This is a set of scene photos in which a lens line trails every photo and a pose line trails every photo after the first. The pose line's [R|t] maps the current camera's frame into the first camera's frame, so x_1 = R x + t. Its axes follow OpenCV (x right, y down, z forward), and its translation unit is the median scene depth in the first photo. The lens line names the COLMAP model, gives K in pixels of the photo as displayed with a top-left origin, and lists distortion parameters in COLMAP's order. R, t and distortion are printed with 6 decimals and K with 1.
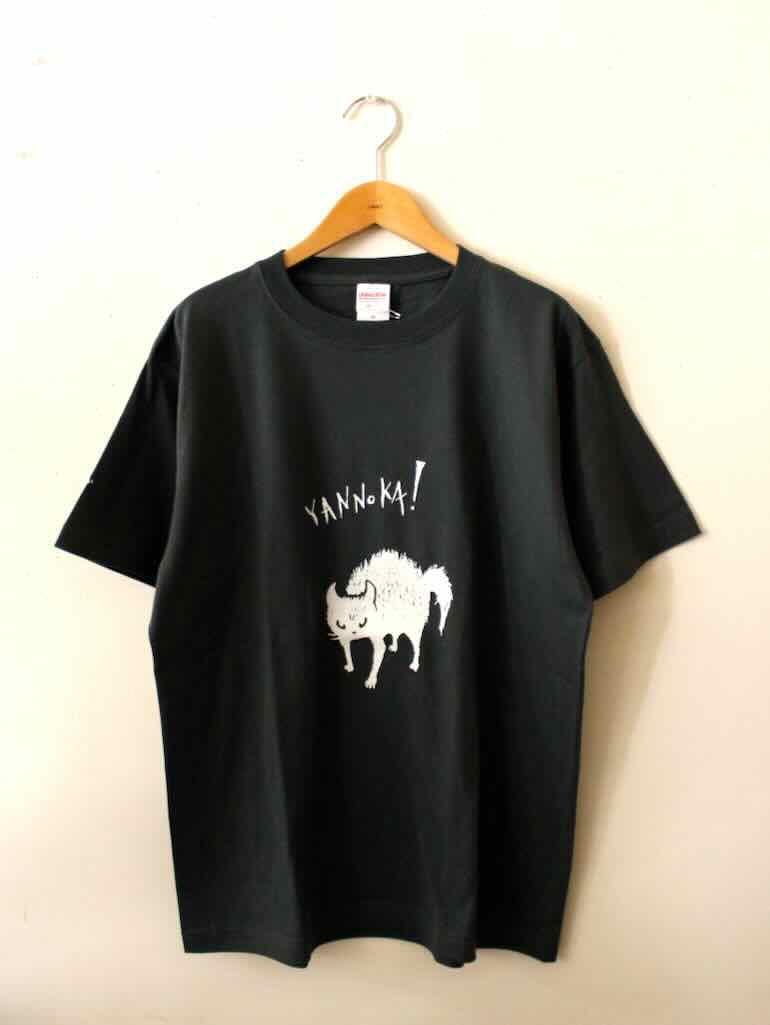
lens RADIAL K [[516.5, 0, 381.0], [0, 516.5, 510.2], [0, 0, 1]] dist [-0.022498, 0.000743]
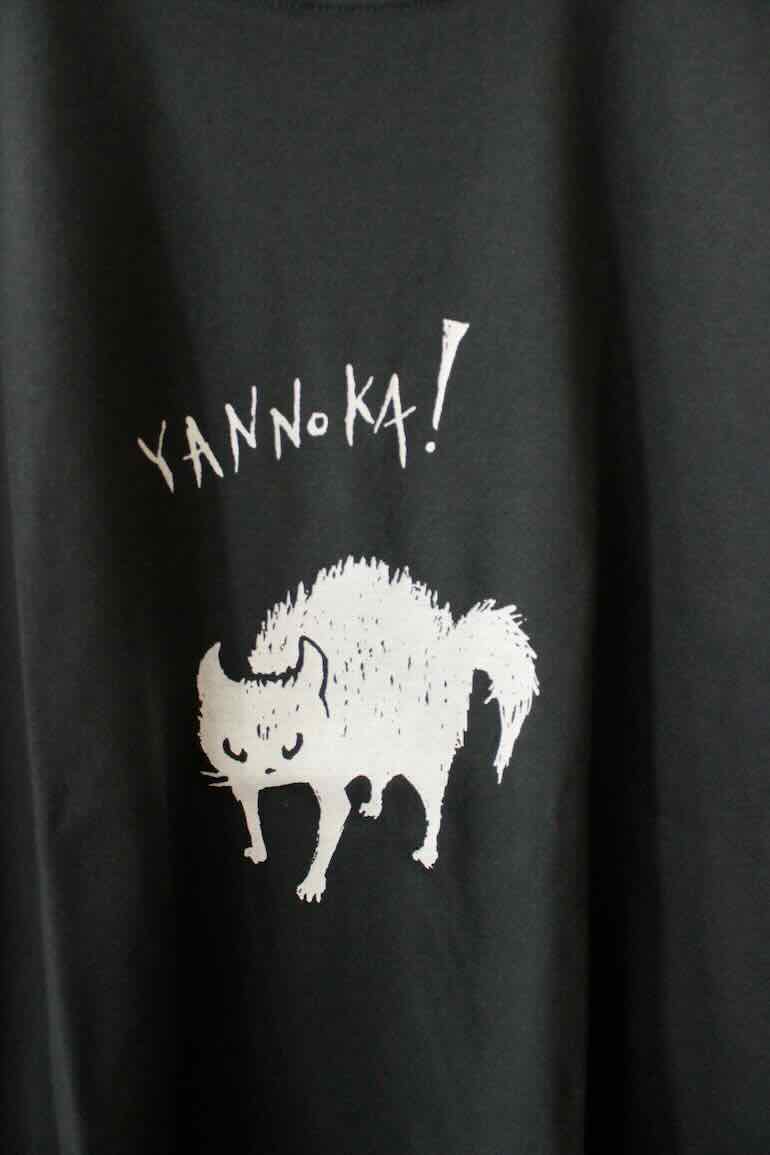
lens RADIAL K [[606.0, 0, 386.0], [0, 606.0, 576.5], [0, 0, 1]] dist [-0.066870, -0.000537]
pose [[0.990197, 0.012905, 0.139083, -0.030061], [-0.024994, 0.996022, 0.085528, 0.051667], [-0.137426, -0.088166, 0.986580, 0.560070]]
